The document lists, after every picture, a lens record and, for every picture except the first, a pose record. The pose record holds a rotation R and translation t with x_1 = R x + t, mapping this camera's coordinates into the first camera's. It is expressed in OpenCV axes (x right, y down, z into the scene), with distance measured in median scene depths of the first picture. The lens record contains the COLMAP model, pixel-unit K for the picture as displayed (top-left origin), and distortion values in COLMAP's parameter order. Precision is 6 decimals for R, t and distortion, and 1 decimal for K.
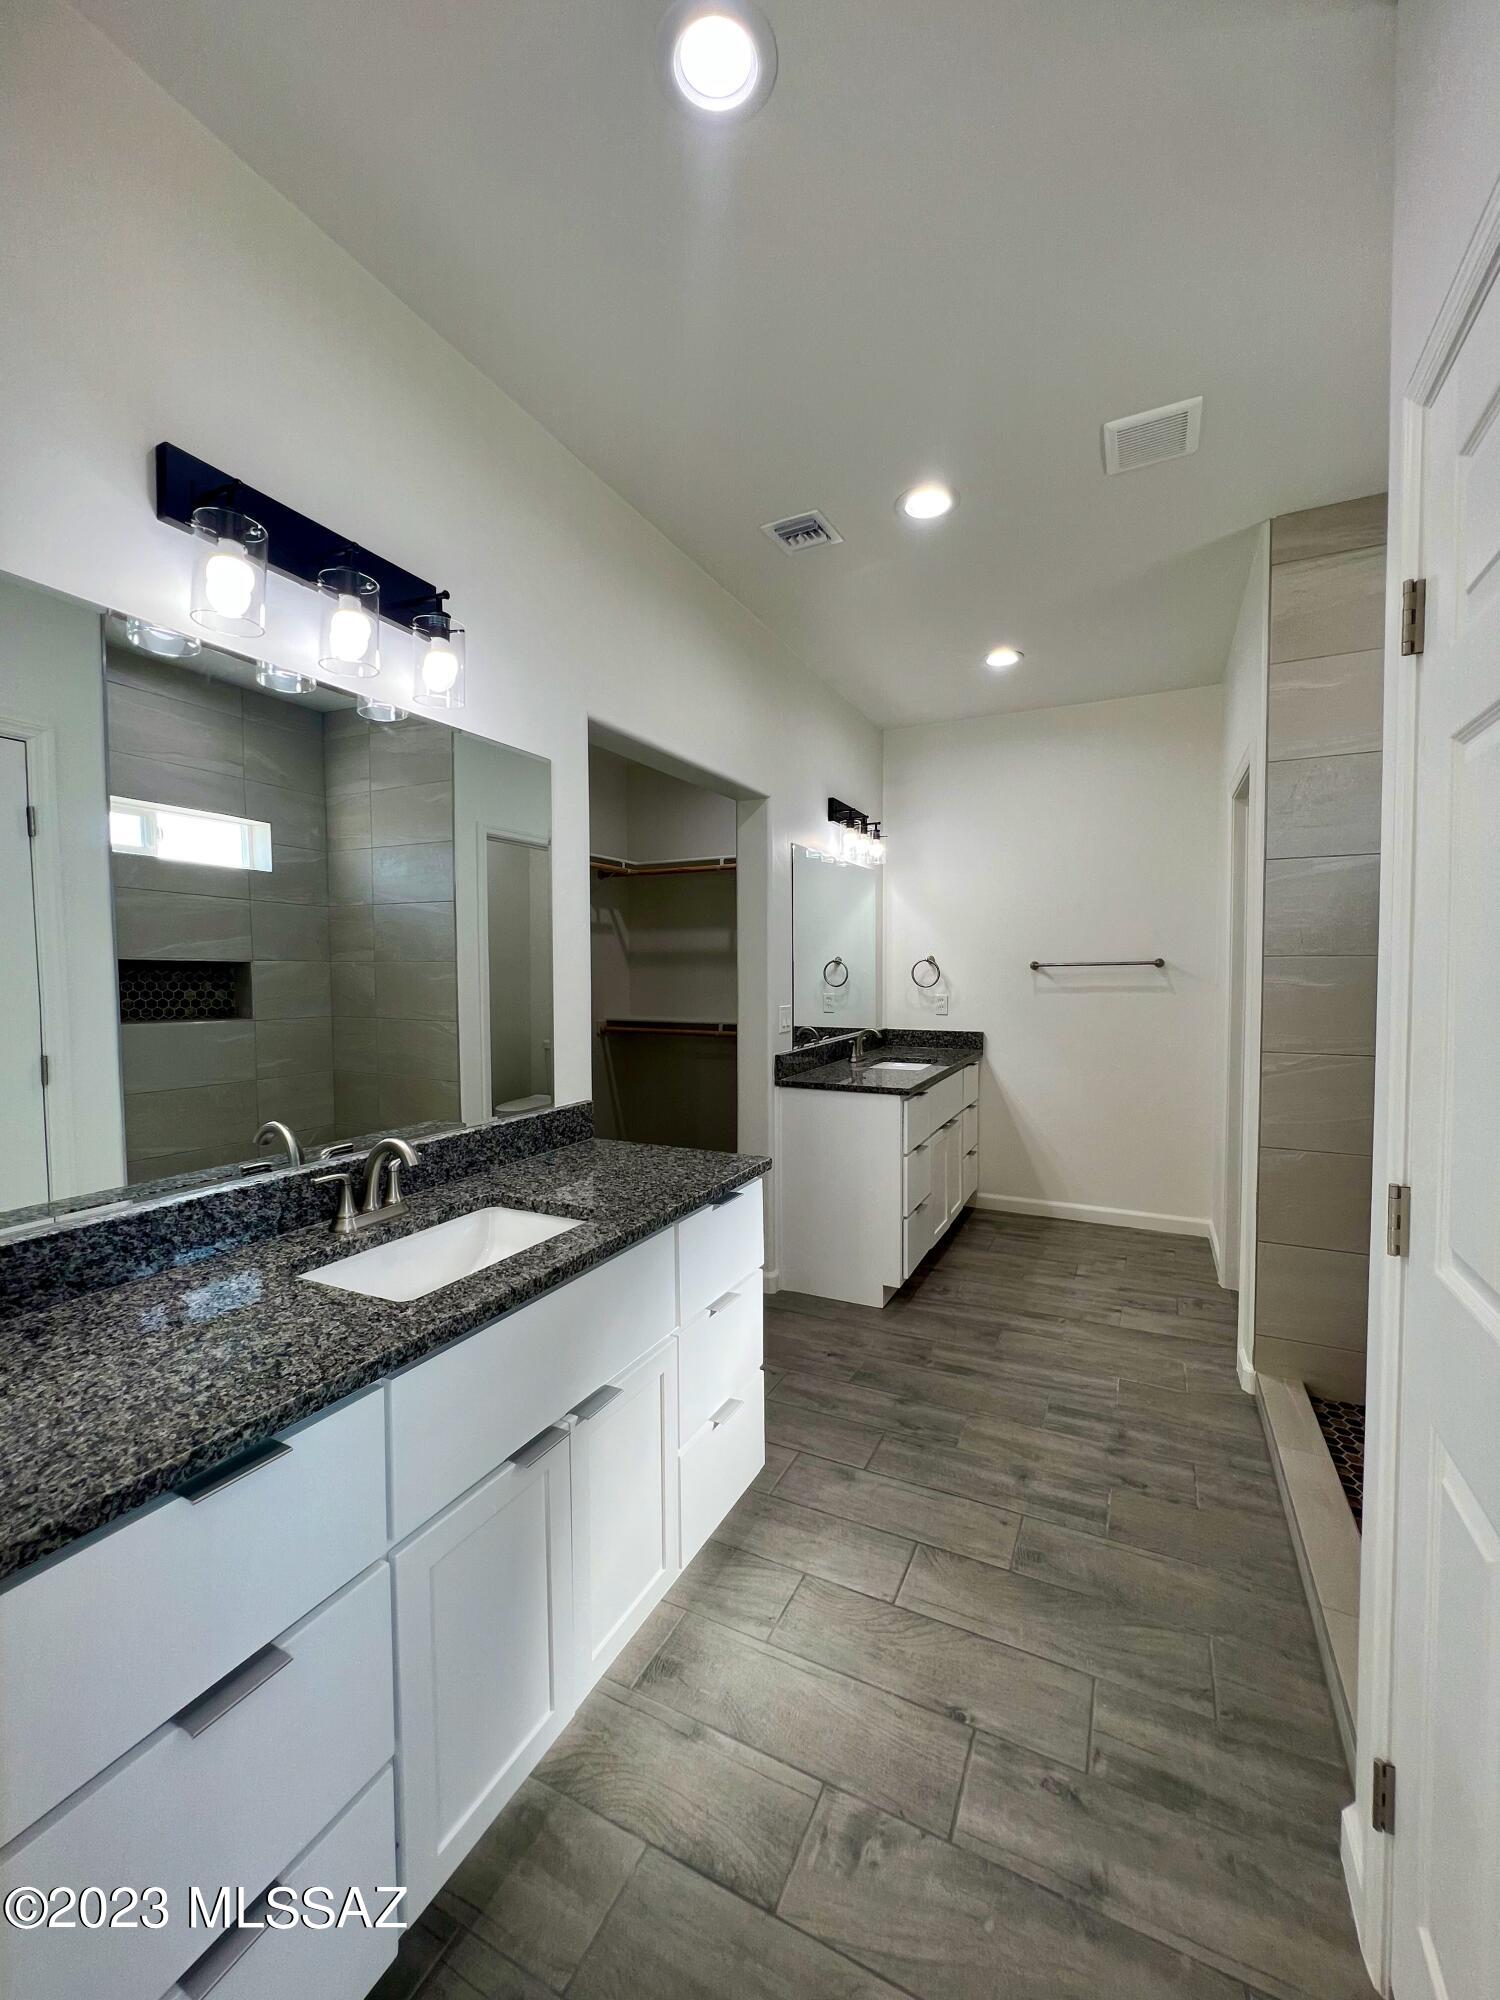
lens RADIAL K [[810.9, 0, 733.5], [0, 810.9, 993.1], [0, 0, 1]] dist [-0.004914, 0.001269]
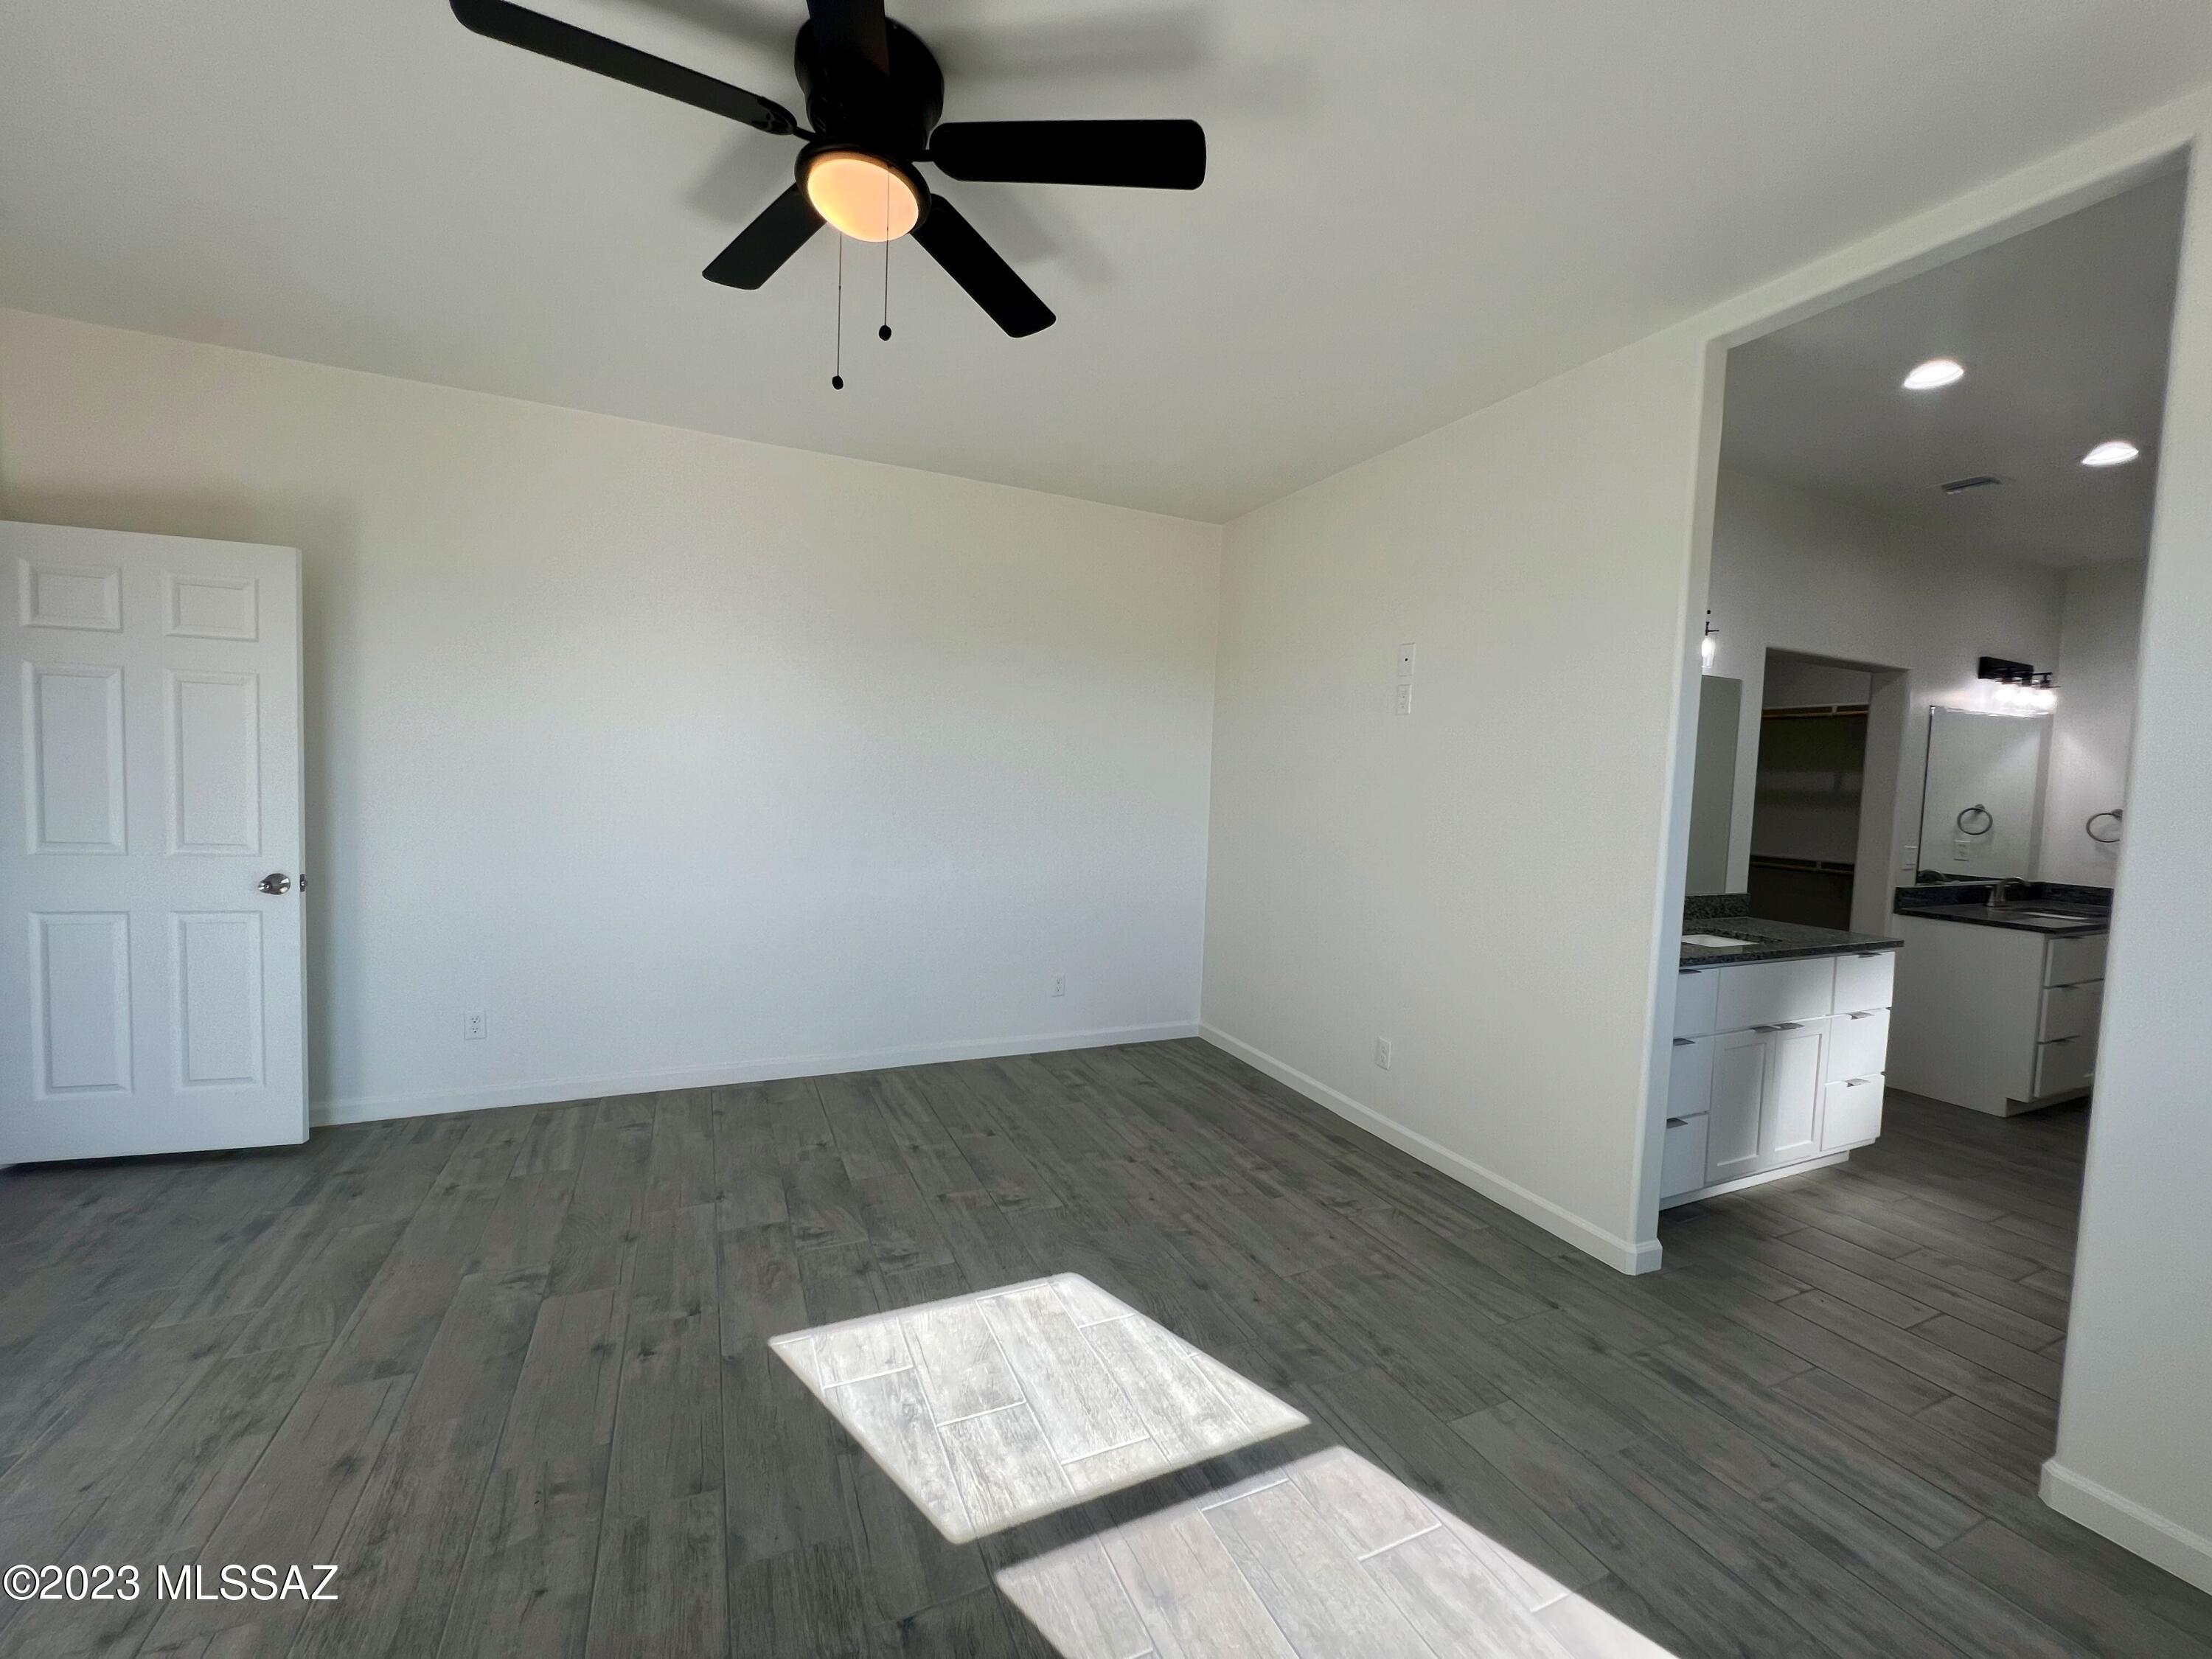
lens RADIAL K [[881.1, 0, 1096.3], [0, 881.1, 829.8], [0, 0, 1]] dist [-0.000249, 0.000364]
pose [[0.789165, 0.068811, -0.610315, -0.086208], [-0.059262, 0.997599, 0.035848, 0.015131], [0.611316, 0.007879, 0.791347, -0.695966]]
